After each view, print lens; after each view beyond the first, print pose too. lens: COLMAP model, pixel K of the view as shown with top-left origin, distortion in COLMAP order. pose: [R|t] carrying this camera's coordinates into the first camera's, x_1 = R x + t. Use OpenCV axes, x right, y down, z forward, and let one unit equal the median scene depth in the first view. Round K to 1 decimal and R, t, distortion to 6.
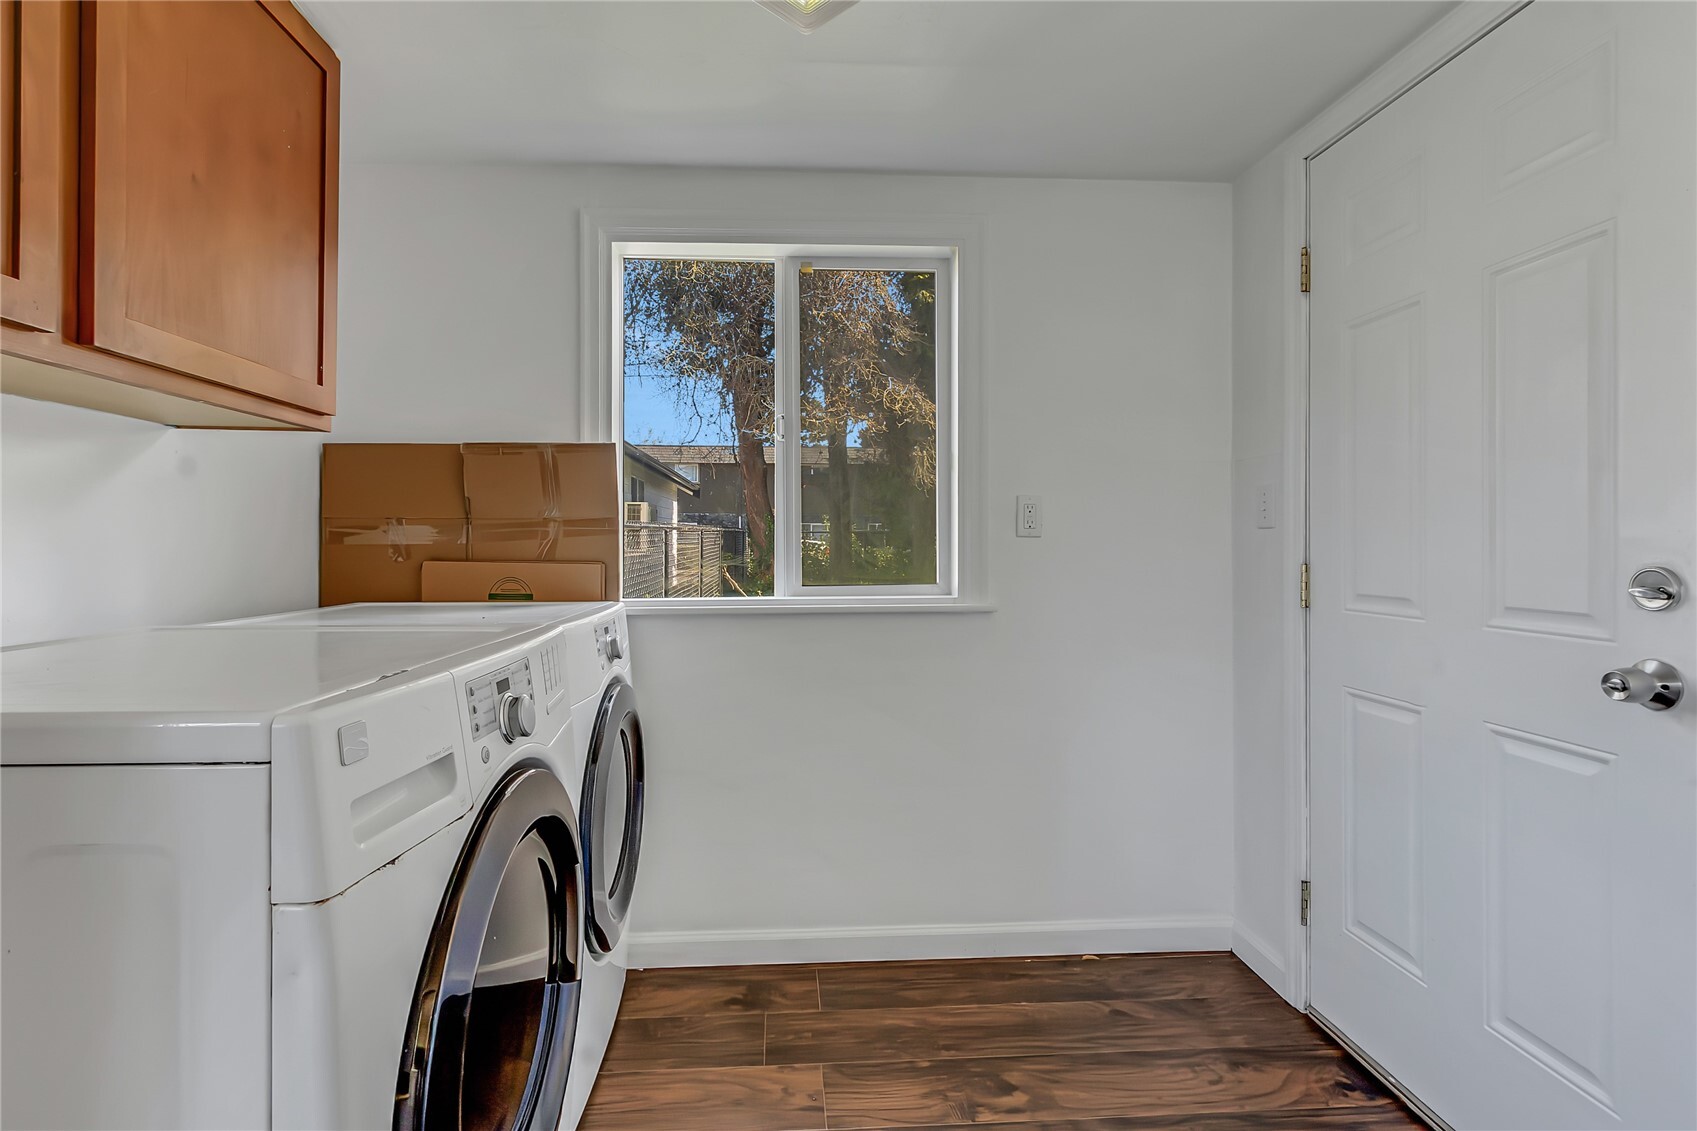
lens RADIAL K [[787.2, 0, 823.8], [0, 787.2, 533.7], [0, 0, 1]] dist [0.003634, -0.000234]
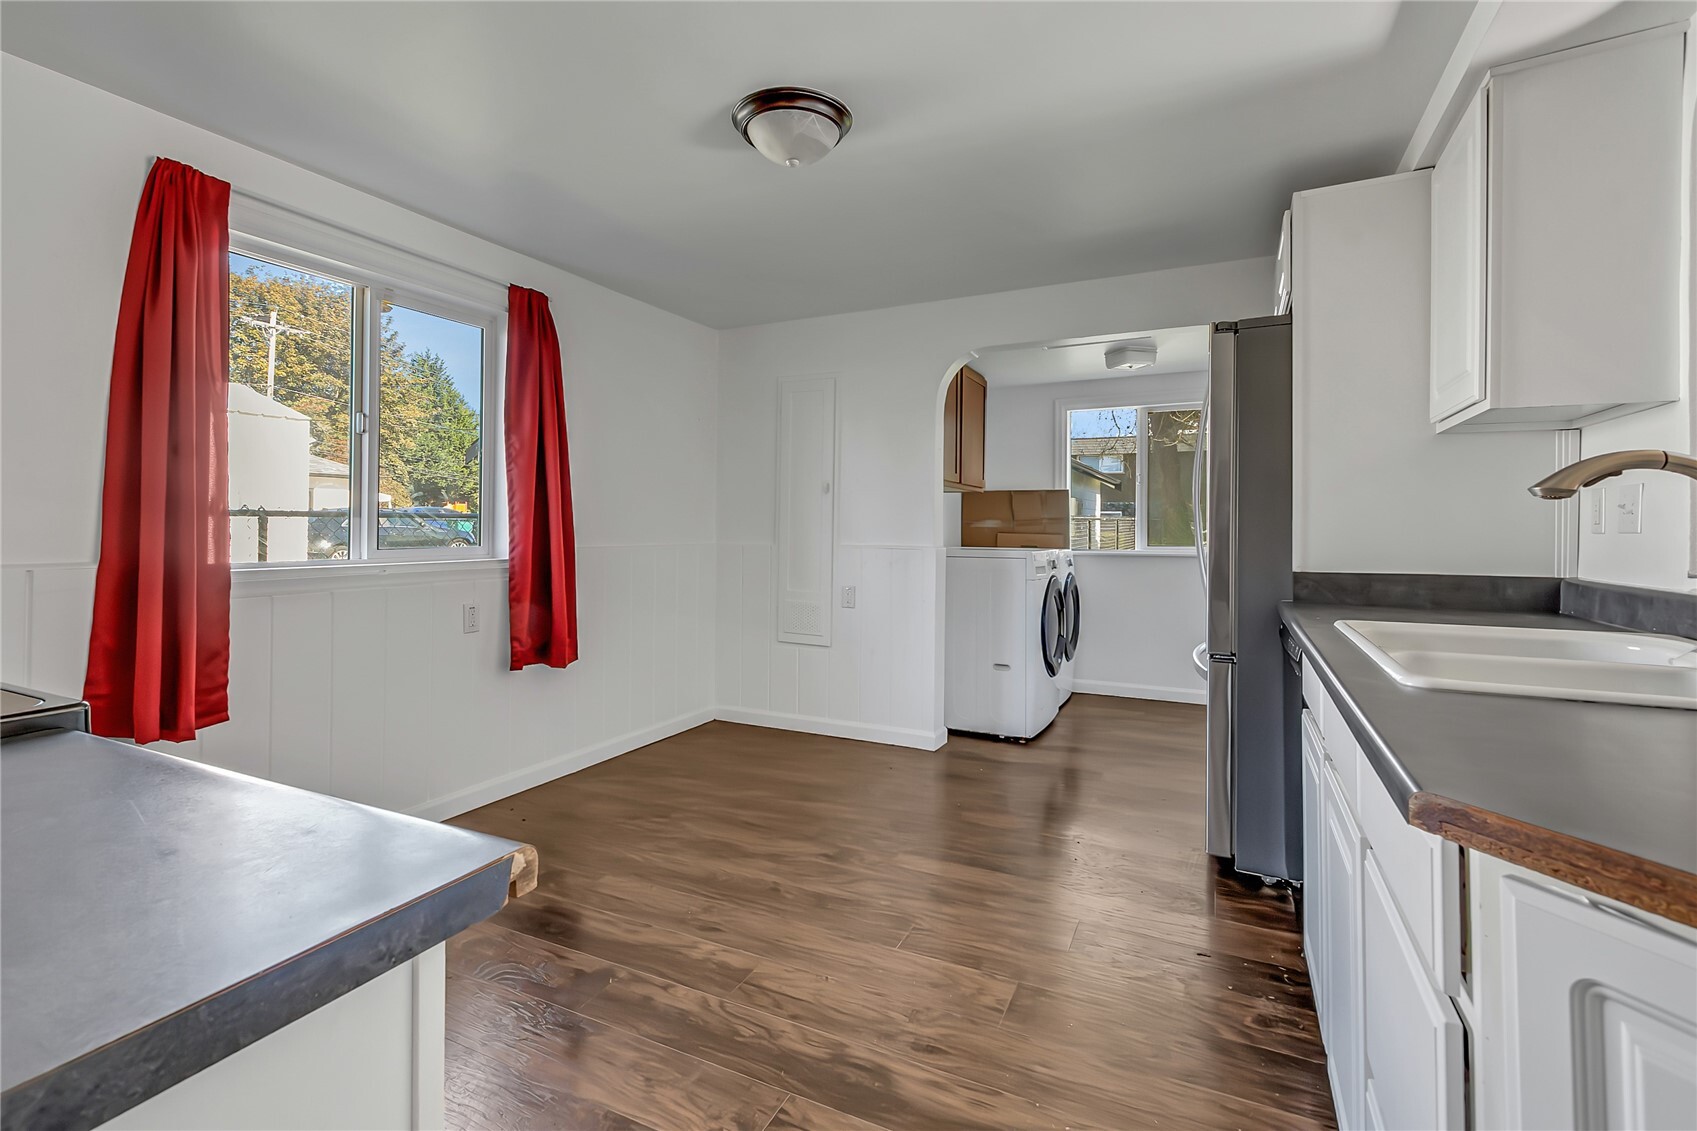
lens RADIAL K [[787.2, 0, 823.8], [0, 787.2, 533.7], [0, 0, 1]] dist [0.003634, -0.000234]
pose [[0.865789, 0.004916, -0.500386, 0.339743], [0.001540, 0.999921, 0.012488, 0.000450], [0.500407, -0.011583, 0.865713, -1.654954]]
